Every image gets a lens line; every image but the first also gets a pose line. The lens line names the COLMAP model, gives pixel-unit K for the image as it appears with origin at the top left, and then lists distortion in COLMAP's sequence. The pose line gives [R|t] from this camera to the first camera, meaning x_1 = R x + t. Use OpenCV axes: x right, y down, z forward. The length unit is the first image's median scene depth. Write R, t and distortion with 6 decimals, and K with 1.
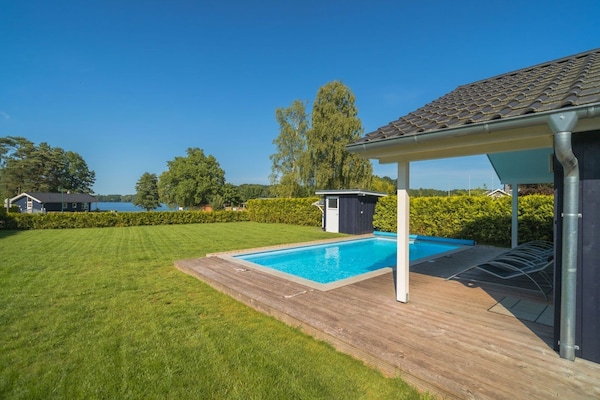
lens RADIAL K [[275.7, 0, 300.0], [0, 275.7, 200.0], [0, 0, 1]] dist [0.000117, -0.000064]
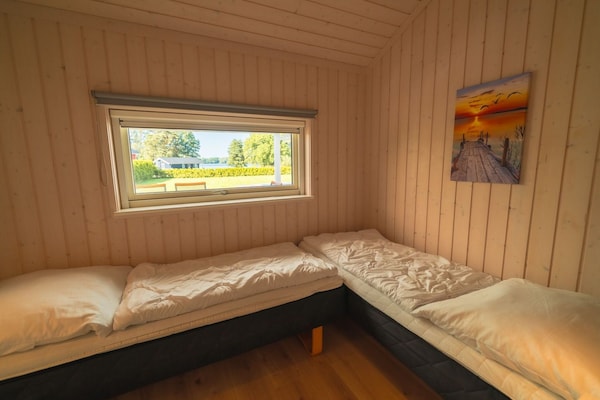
lens RADIAL K [[275.7, 0, 300.0], [0, 275.7, 200.0], [0, 0, 1]] dist [0.000117, -0.000064]
pose [[0.956092, 0.019348, -0.292427, 0.106134], [0.023158, 0.989711, 0.141197, 0.004807], [0.292150, -0.141770, 0.945807, -0.149269]]
